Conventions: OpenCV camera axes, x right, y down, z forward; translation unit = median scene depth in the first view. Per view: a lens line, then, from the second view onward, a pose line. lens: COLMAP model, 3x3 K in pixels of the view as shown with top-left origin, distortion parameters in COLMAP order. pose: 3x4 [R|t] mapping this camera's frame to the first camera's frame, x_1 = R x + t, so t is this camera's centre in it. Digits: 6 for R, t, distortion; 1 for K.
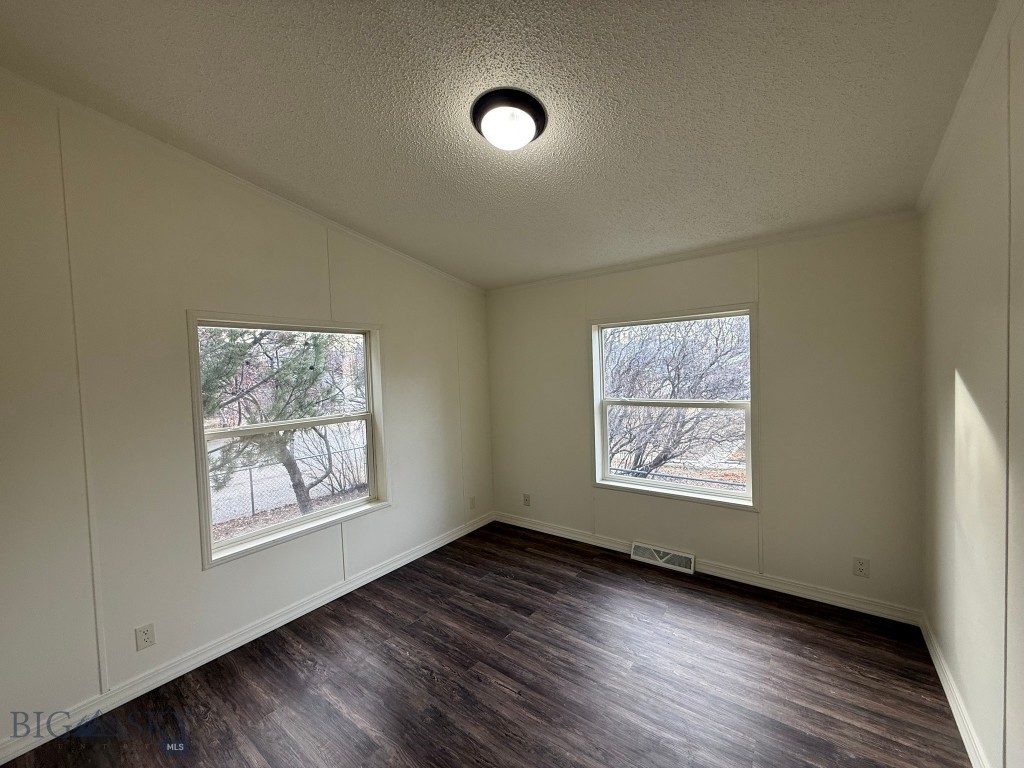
lens RADIAL K [[407.7, 0, 509.6], [0, 407.7, 380.2], [0, 0, 1]] dist [-0.000085, -0.000053]
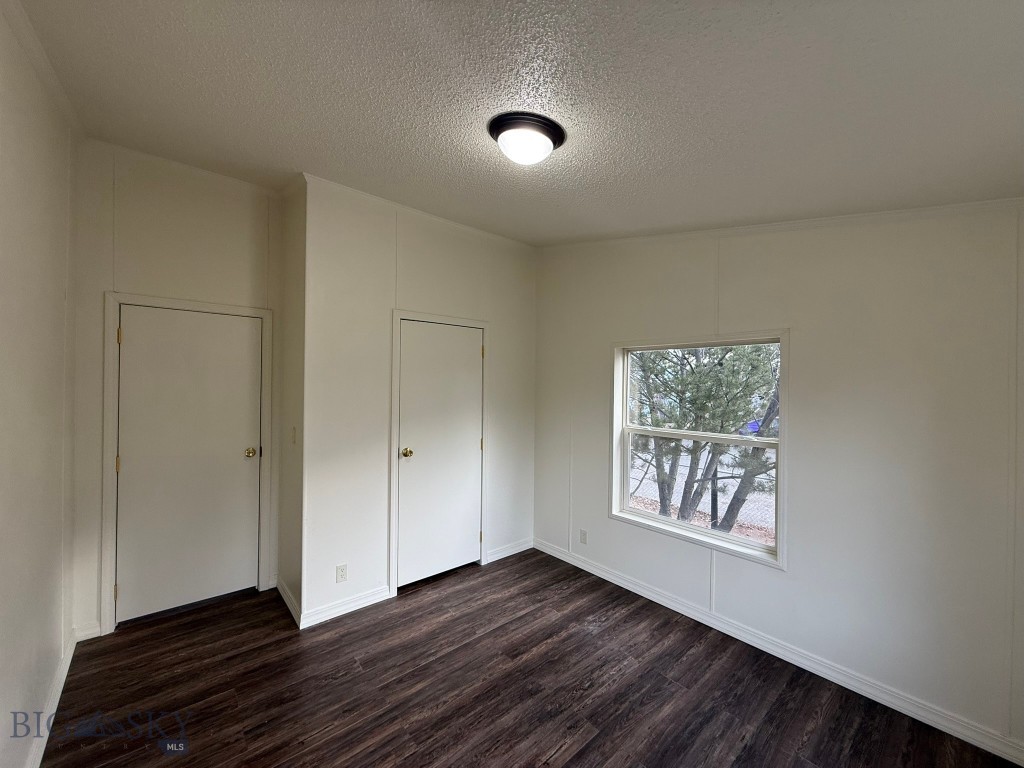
lens RADIAL K [[407.7, 0, 509.9], [0, 407.7, 382.9], [0, 0, 1]] dist [-0.000085, -0.000053]
pose [[-0.208852, 0.031246, -0.977448, 0.692970], [-0.030217, 0.998806, 0.038385, -0.062849], [0.977480, 0.037553, -0.207659, 0.856742]]
